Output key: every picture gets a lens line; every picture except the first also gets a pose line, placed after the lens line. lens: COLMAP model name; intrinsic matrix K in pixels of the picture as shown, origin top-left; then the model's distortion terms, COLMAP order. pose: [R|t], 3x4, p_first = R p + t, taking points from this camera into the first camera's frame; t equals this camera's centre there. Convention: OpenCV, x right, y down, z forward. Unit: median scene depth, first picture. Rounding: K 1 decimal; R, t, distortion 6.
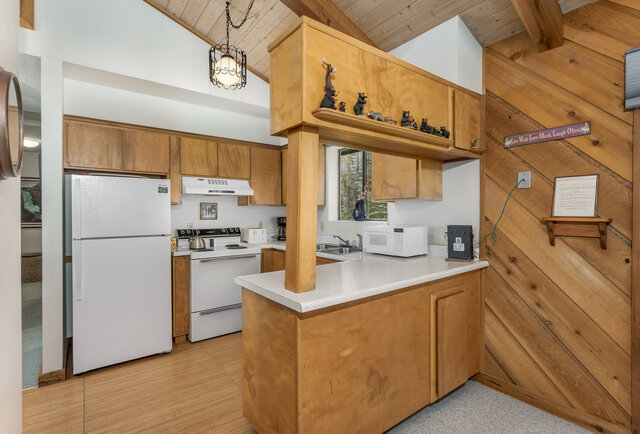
lens RADIAL K [[312.0, 0, 319.5], [0, 312.0, 214.5], [0, 0, 1]] dist [0.000932, 0.000007]
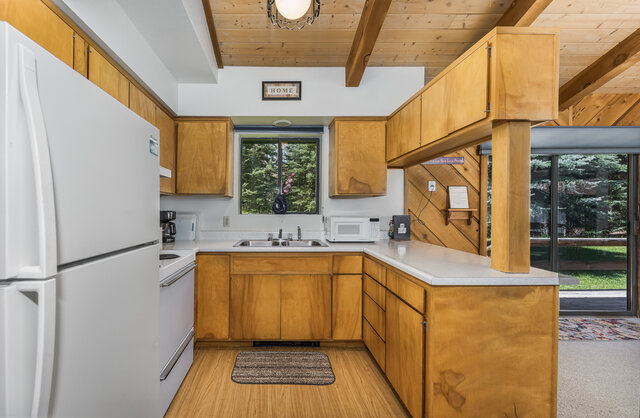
lens RADIAL K [[260.9, 0, 319.5], [0, 260.9, 210.6], [0, 0, 1]] dist [0.000799, 0.000317]
pose [[0.604739, 0.002414, 0.796420, -0.769310], [0.001636, 0.999990, -0.004273, 0.021350], [-0.796422, 0.003887, 0.604728, 0.642310]]
